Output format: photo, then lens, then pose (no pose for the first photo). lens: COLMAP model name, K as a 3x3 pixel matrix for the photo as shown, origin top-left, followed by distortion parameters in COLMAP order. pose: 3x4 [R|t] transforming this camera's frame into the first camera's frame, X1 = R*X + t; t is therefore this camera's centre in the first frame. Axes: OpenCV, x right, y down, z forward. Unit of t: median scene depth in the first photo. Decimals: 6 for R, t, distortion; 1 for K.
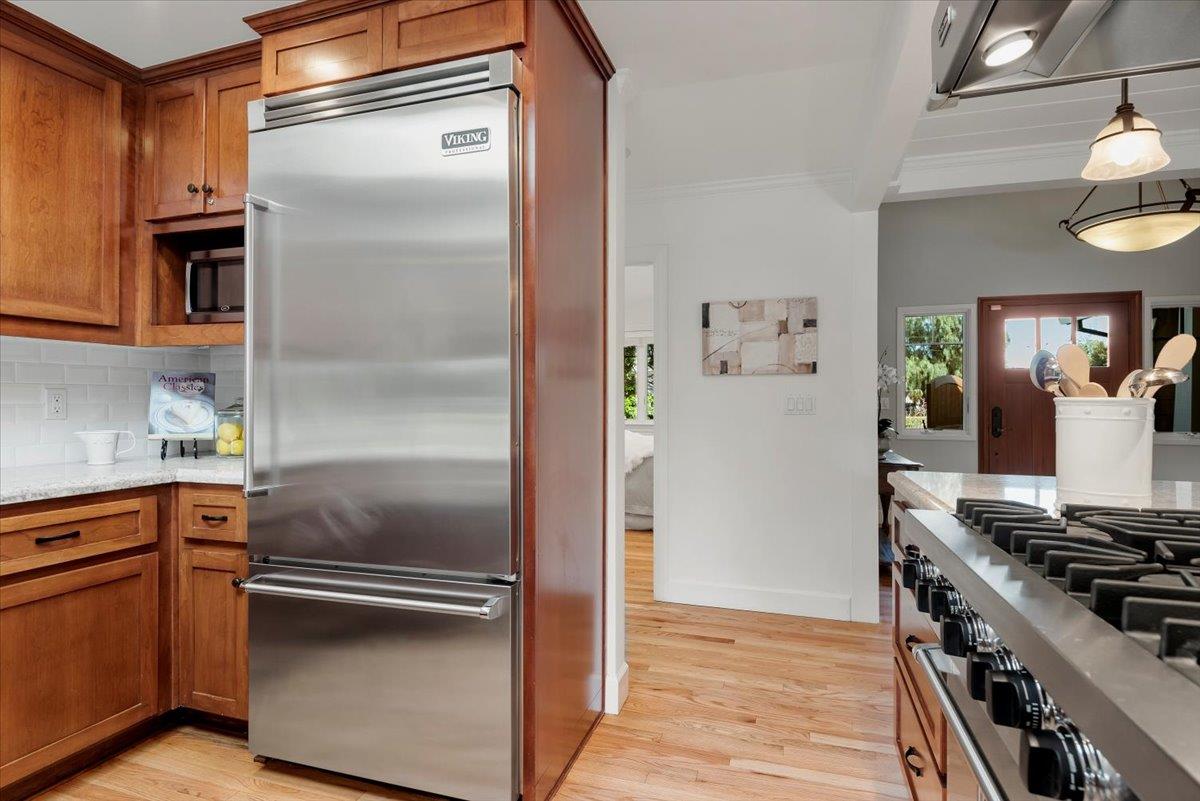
lens RADIAL K [[594.2, 0, 600.0], [0, 594.2, 400.5], [0, 0, 1]] dist [0.000574, -0.000150]
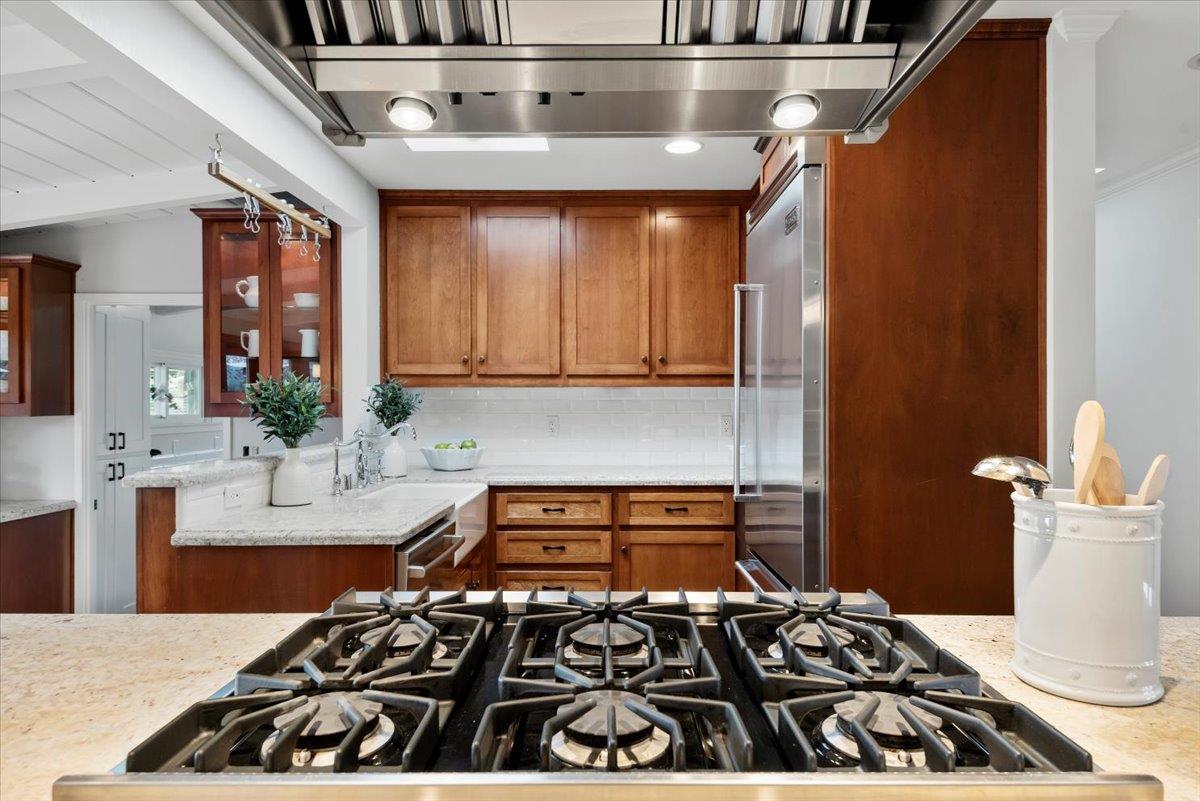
lens RADIAL K [[714.7, 0, 600.0], [0, 714.7, 400.5], [0, 0, 1]] dist [0.017730, -0.000418]
pose [[0.282315, -0.000644, -0.959321, 0.793140], [0.004841, 0.999988, 0.000753, -0.065271], [0.959309, -0.004856, 0.282315, 0.184729]]
